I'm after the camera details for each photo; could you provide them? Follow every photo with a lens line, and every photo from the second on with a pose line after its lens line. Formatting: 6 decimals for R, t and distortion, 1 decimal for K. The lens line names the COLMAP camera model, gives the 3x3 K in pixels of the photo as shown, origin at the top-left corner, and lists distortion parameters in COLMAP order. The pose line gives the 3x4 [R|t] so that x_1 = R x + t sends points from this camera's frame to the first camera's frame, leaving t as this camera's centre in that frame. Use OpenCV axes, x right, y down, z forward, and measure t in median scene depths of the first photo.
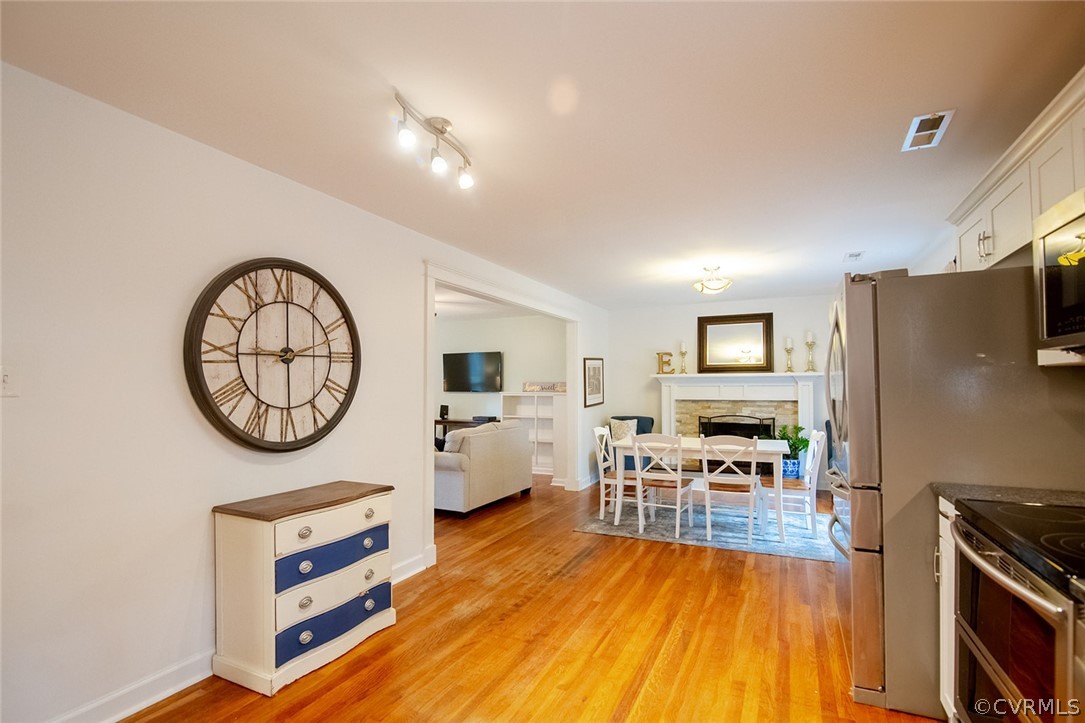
lens RADIAL K [[516.0, 0, 540.0], [0, 516.0, 374.3], [0, 0, 1]] dist [-0.018420, -0.000279]
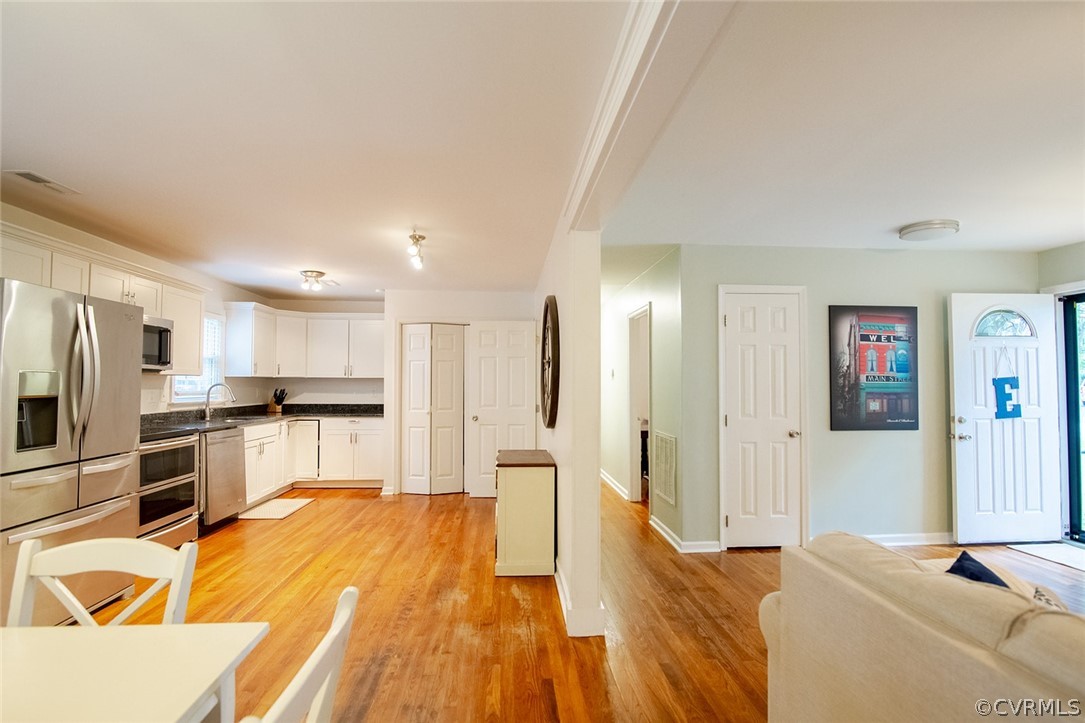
lens RADIAL K [[516.0, 0, 540.0], [0, 516.0, 374.3], [0, 0, 1]] dist [-0.018420, -0.000279]
pose [[-0.868082, -0.009767, -0.496325, 0.110179], [0.012116, 0.999092, -0.040851, 0.024396], [0.496273, -0.041475, -0.867175, 0.973103]]
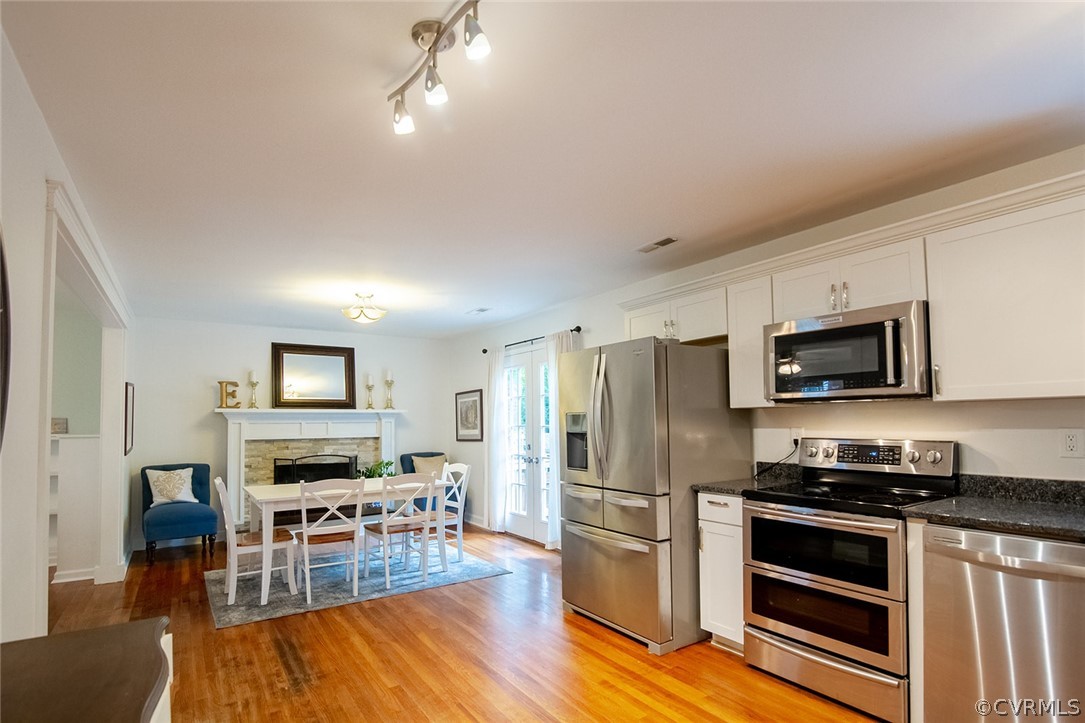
lens RADIAL K [[535.9, 0, 543.2], [0, 535.9, 405.6], [0, 0, 1]] dist [-0.018305, -0.000292]
pose [[0.499714, 0.024913, 0.865832, -0.256234], [-0.014454, 0.999687, -0.020423, 0.005717], [-0.866070, -0.002309, 0.499918, 0.188013]]
